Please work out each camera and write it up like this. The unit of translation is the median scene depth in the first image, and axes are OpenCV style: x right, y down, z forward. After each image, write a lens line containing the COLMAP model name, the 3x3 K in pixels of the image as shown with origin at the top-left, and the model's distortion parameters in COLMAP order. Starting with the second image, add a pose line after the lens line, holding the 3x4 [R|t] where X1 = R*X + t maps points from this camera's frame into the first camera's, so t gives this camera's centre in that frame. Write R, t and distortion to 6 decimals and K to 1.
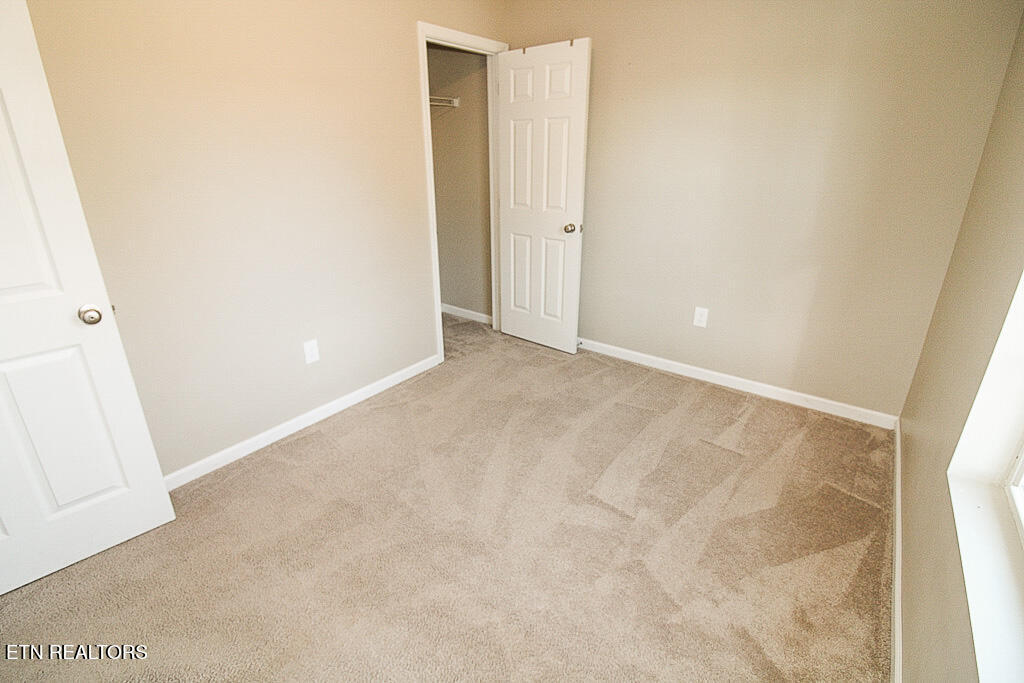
lens RADIAL K [[473.5, 0, 509.4], [0, 473.5, 327.4], [0, 0, 1]] dist [0.003699, -0.015779]
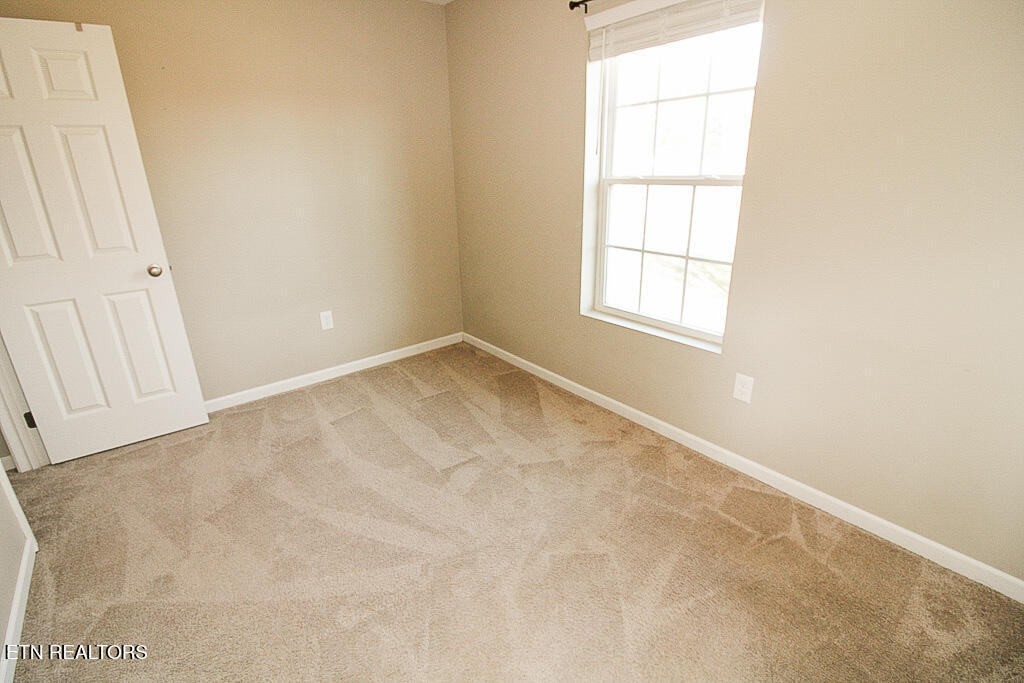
lens RADIAL K [[473.5, 0, 509.4], [0, 473.5, 327.4], [0, 0, 1]] dist [0.003699, -0.015779]
pose [[0.244903, -0.316506, 0.916431, -0.537028], [0.359421, 0.907505, 0.217373, -0.102245], [-0.900466, 0.276149, 0.336010, 0.305266]]
